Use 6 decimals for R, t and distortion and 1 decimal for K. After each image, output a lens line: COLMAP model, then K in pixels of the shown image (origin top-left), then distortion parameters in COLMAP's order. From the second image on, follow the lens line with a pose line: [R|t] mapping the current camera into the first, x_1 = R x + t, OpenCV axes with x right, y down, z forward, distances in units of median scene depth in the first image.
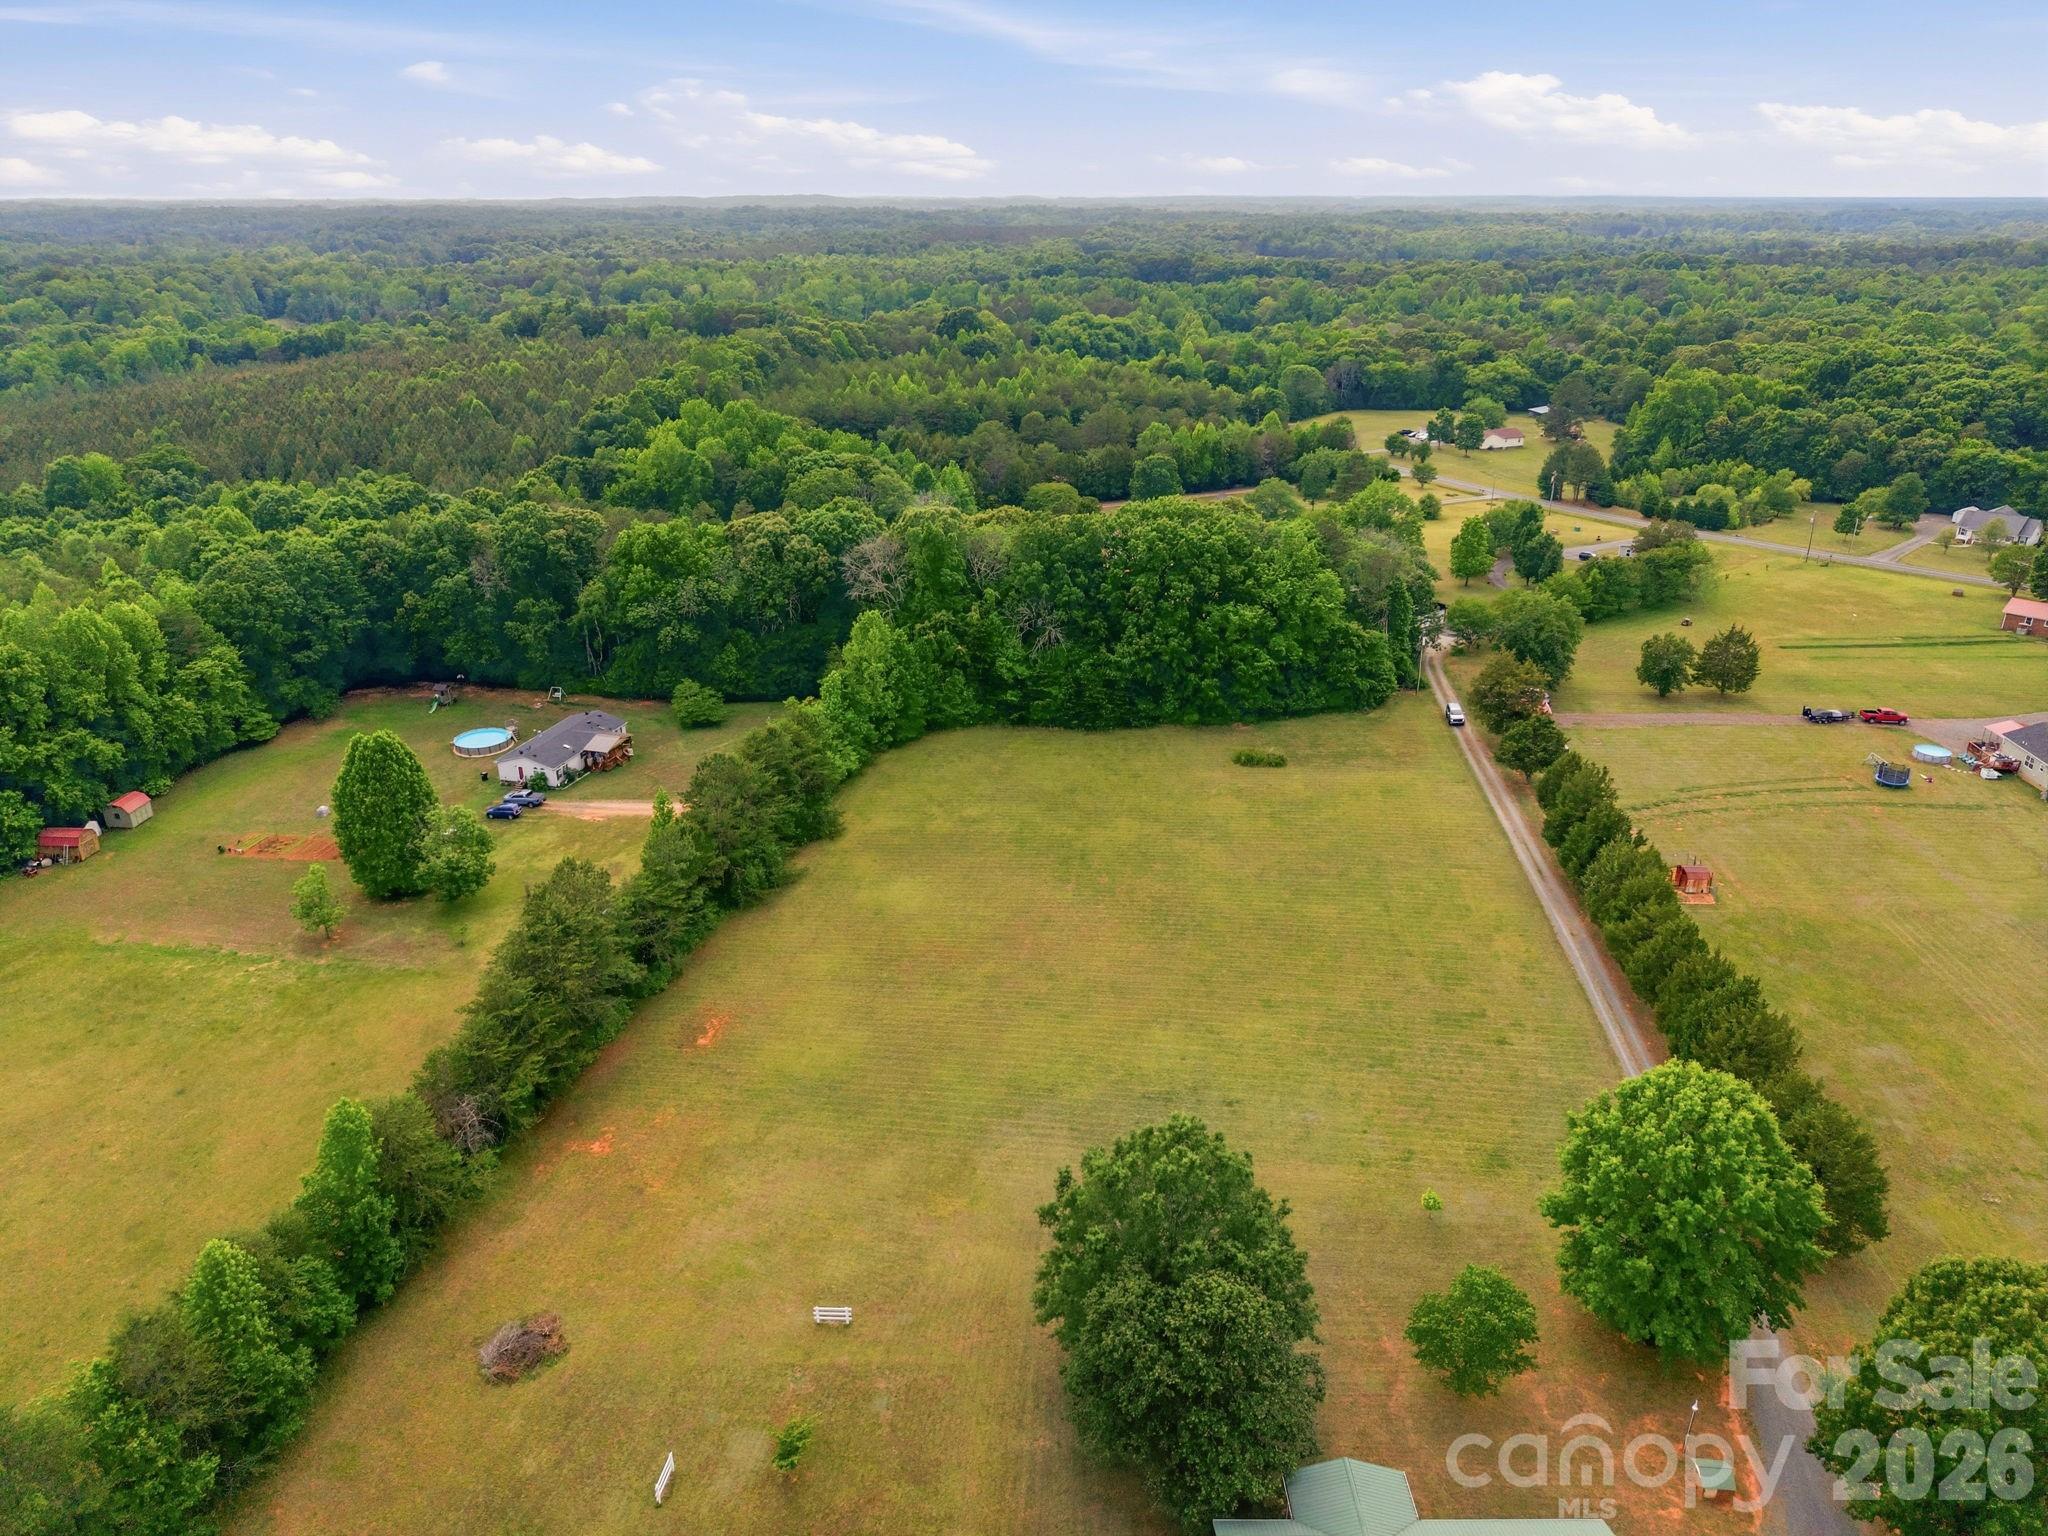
lens RADIAL K [[1371.0, 0, 1029.4], [0, 1371.0, 758.4], [0, 0, 1]] dist [0.006230, -0.006609]
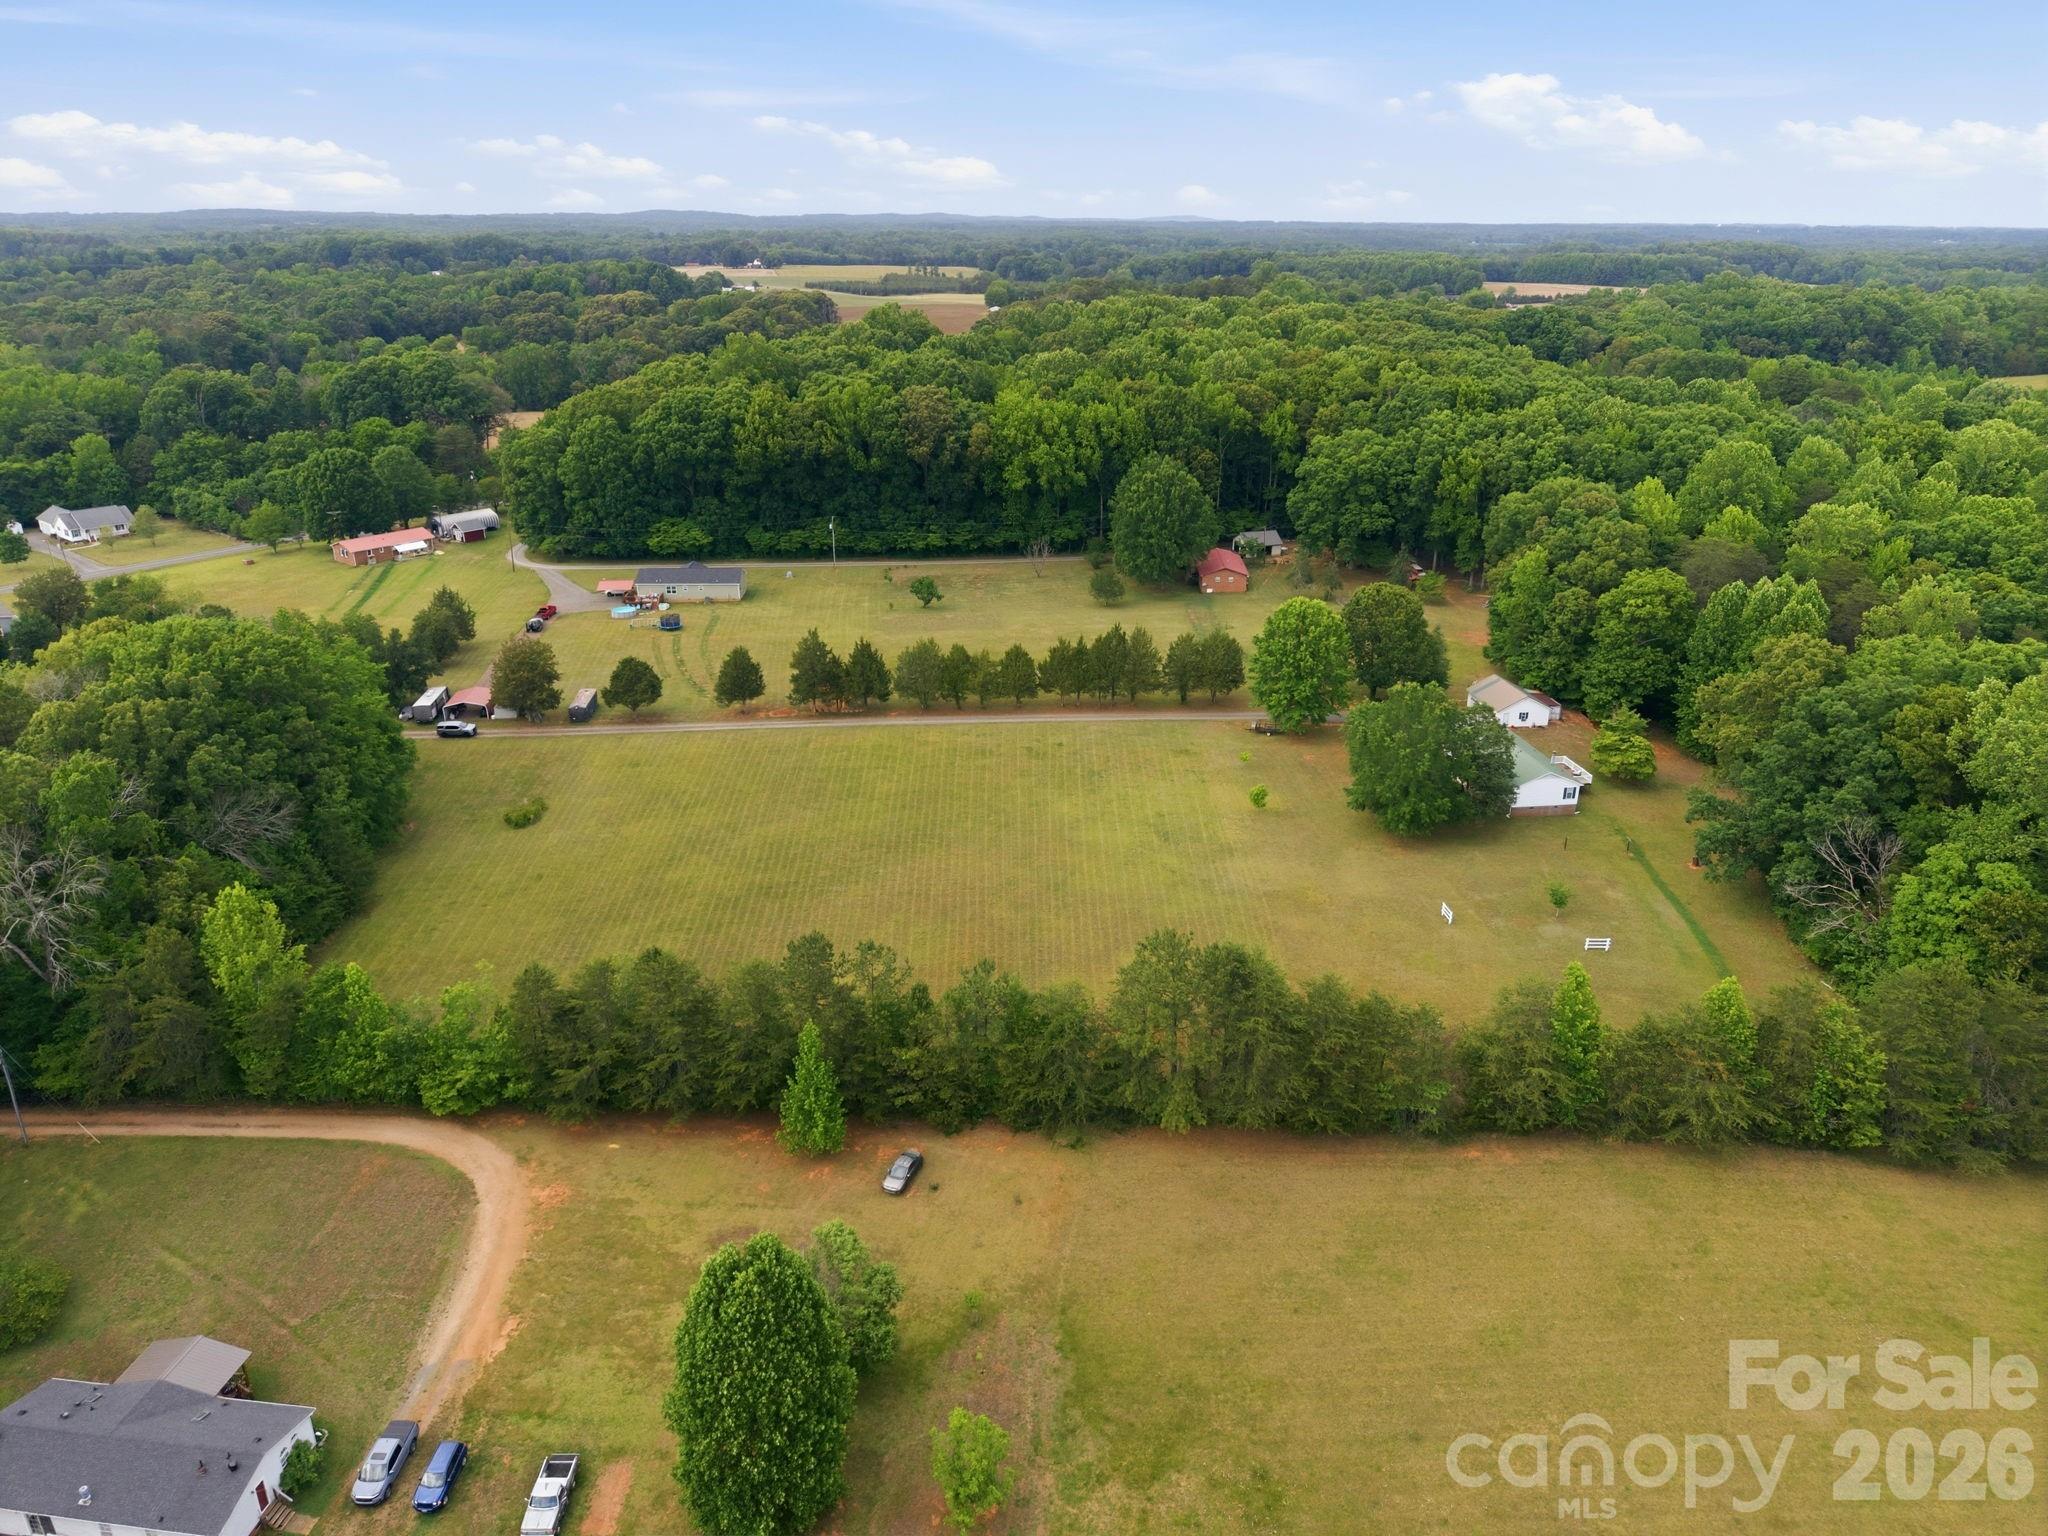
lens RADIAL K [[1371.0, 0, 1029.4], [0, 1371.0, 758.4], [0, 0, 1]] dist [0.006230, -0.006609]
pose [[-0.149521, -0.364422, 0.919152, -0.671556], [0.372725, 0.840250, 0.393772, -0.251387], [-0.915816, 0.401468, 0.010195, 0.621904]]
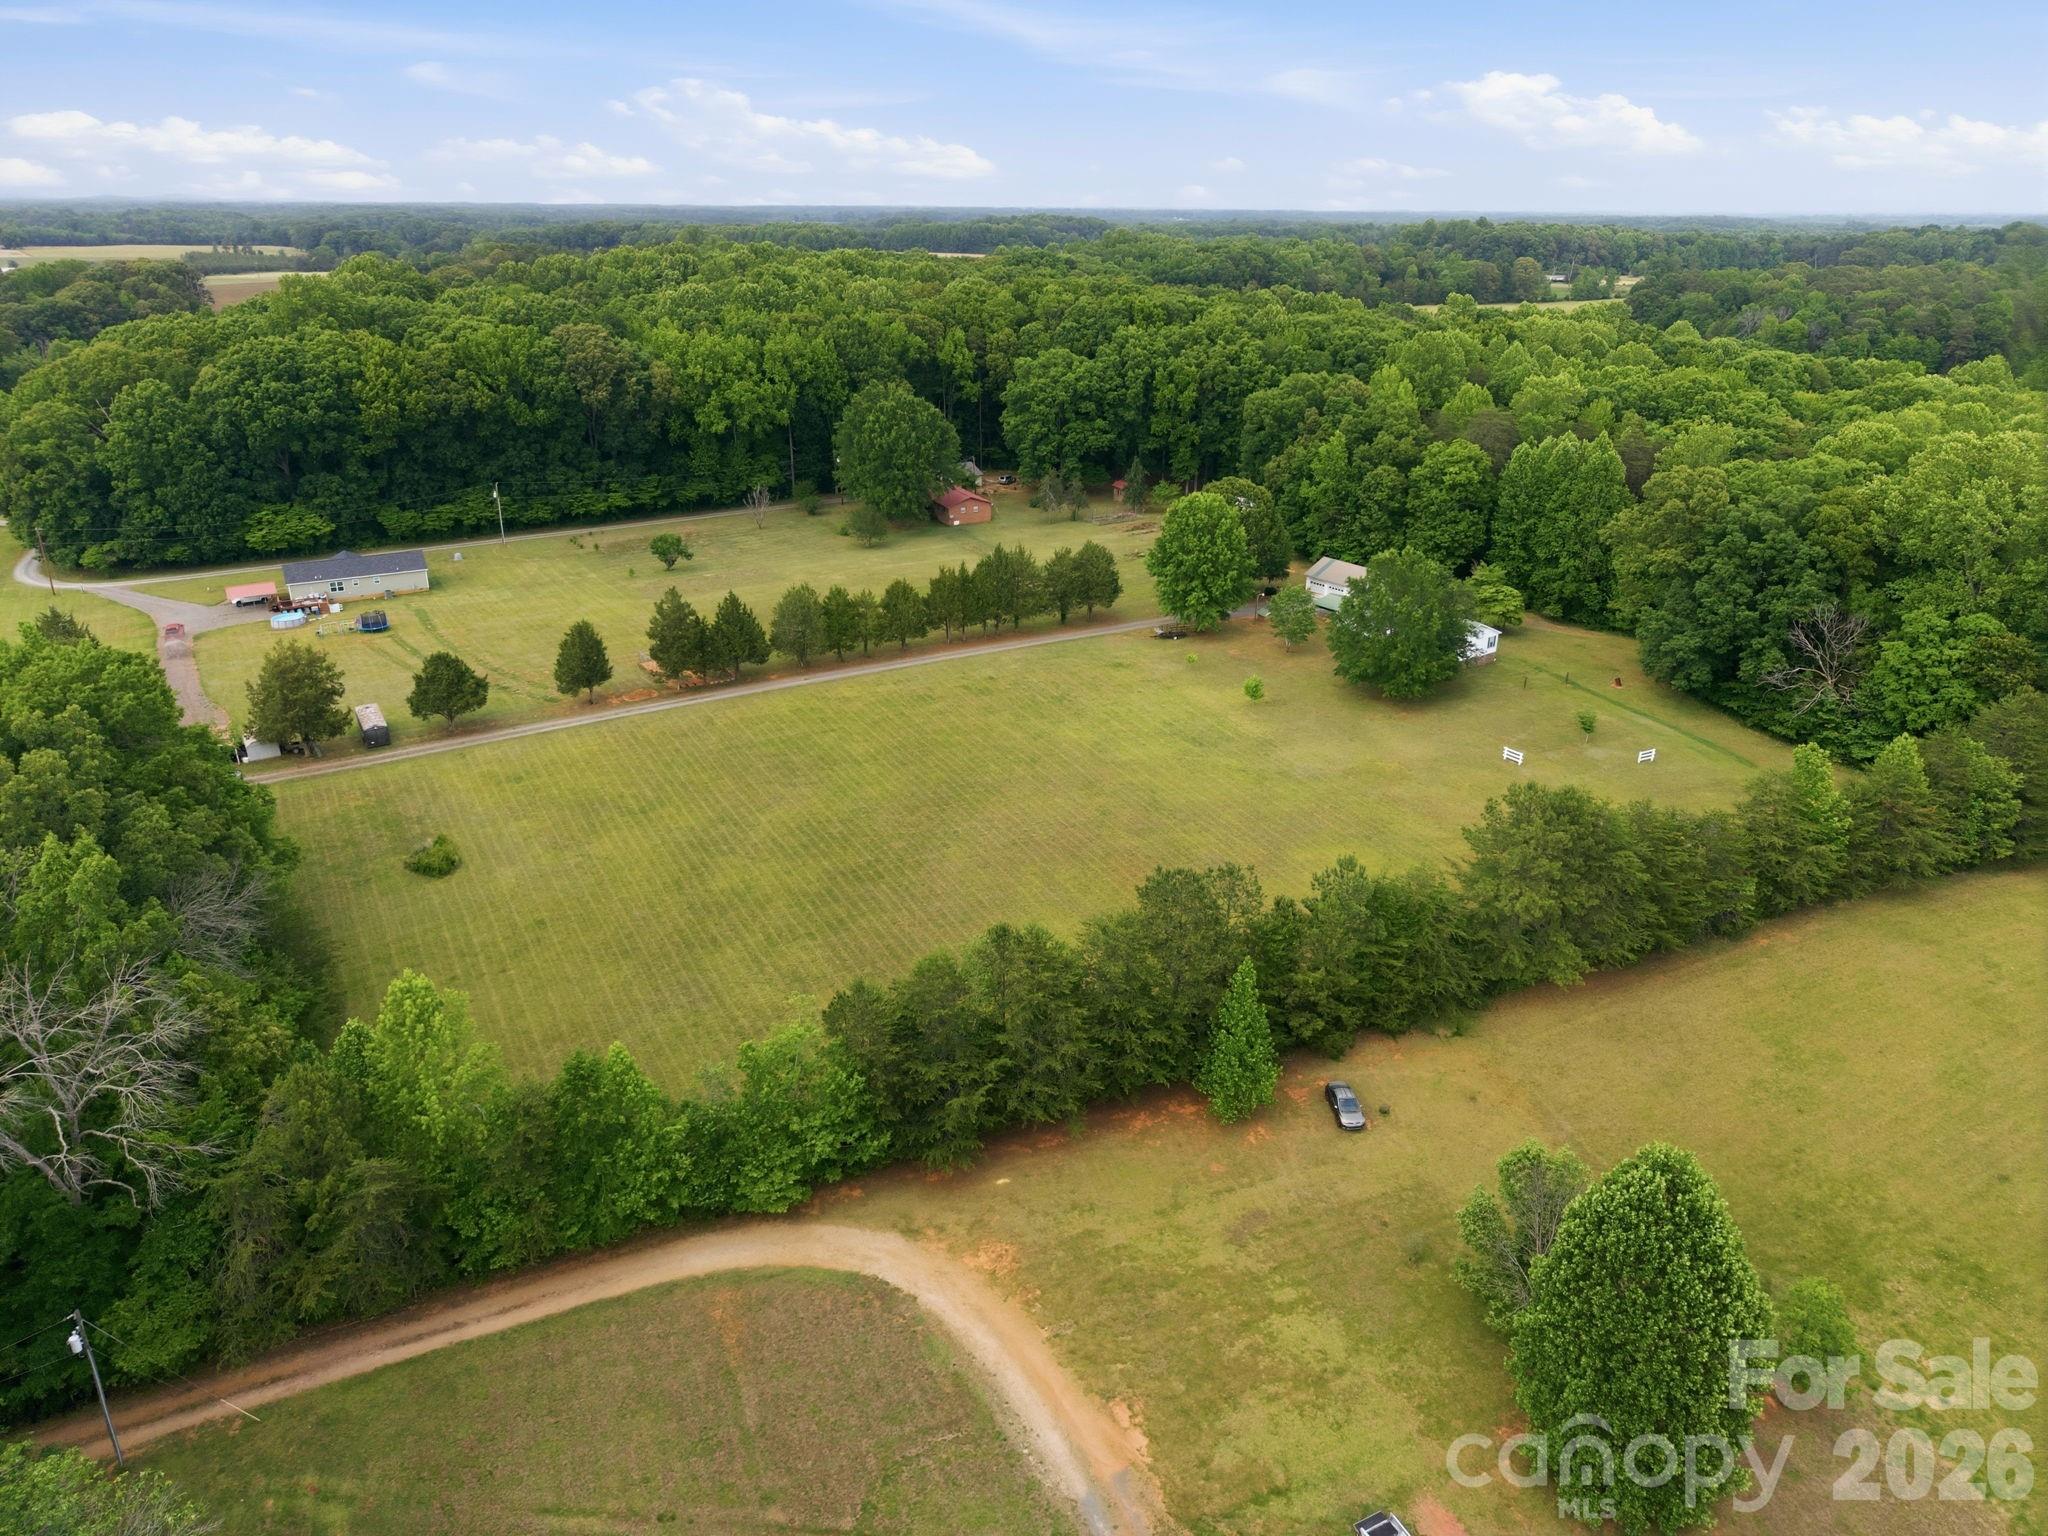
lens RADIAL K [[1371.0, 0, 1029.4], [0, 1371.0, 758.4], [0, 0, 1]] dist [0.006230, -0.006609]
pose [[-0.578330, -0.309138, 0.754962, -0.482293], [0.306556, 0.775250, 0.552279, -0.310469], [-0.756014, 0.550838, -0.353582, 0.927891]]
